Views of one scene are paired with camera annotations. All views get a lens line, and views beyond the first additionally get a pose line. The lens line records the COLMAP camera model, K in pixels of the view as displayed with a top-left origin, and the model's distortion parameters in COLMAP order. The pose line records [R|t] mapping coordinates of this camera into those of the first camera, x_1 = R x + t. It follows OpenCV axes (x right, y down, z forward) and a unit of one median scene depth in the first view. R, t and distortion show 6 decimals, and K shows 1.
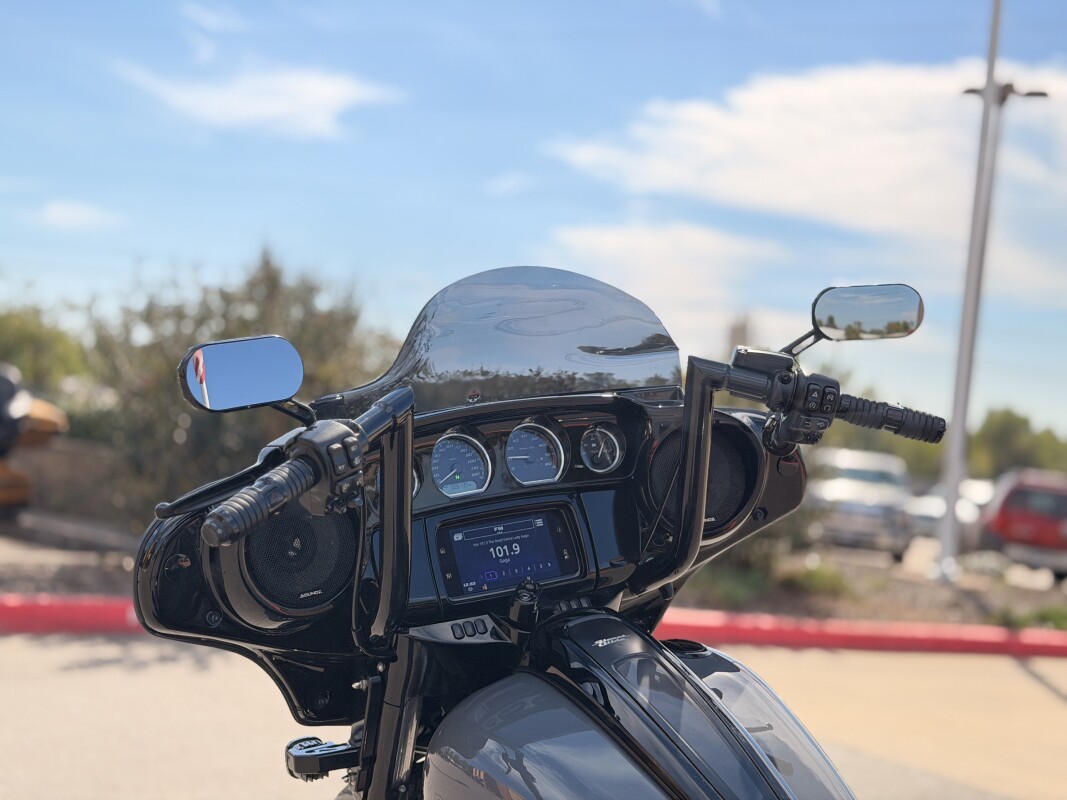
lens RADIAL K [[1548.5, 0, 531.3], [0, 1548.5, 394.6], [0, 0, 1]] dist [0.182614, 0.000000]
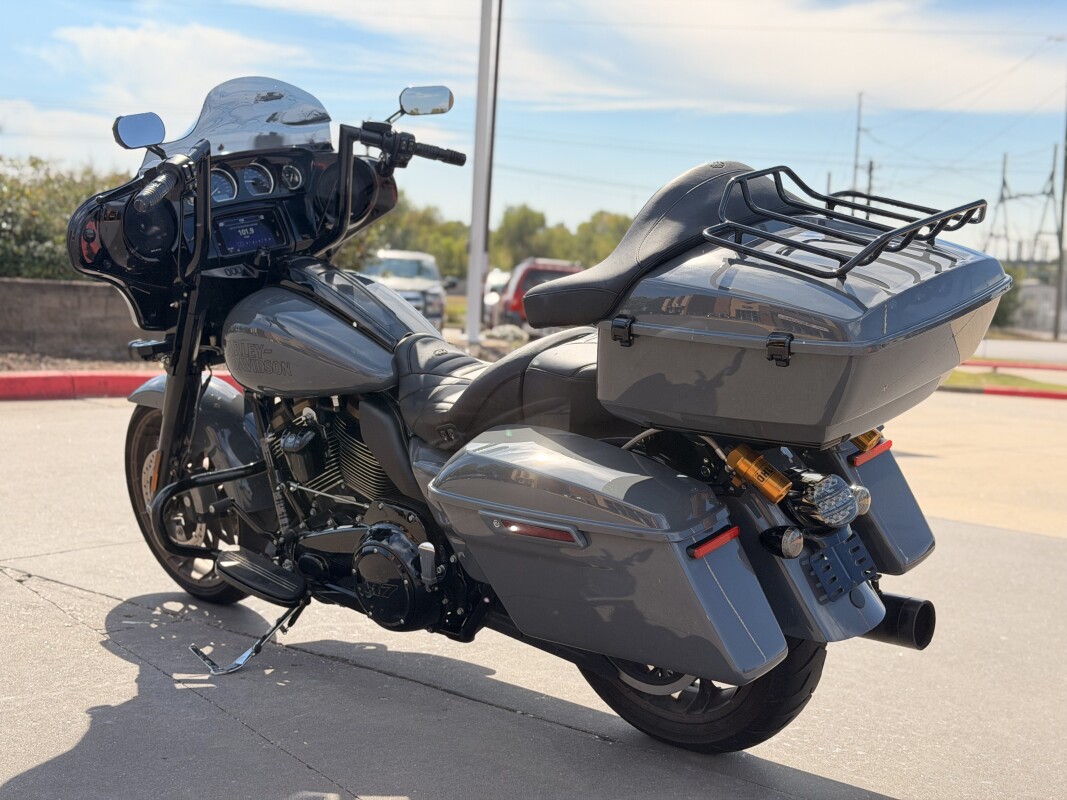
lens RADIAL K [[1548.5, 0, 529.7], [0, 1548.5, 401.8], [0, 0, 1]] dist [0.182614, 0.000000]
pose [[0.955411, -0.074942, 0.285611, -0.250671], [0.039148, 0.990866, 0.129041, 0.075456], [-0.292673, -0.112106, 0.949618, -0.949867]]
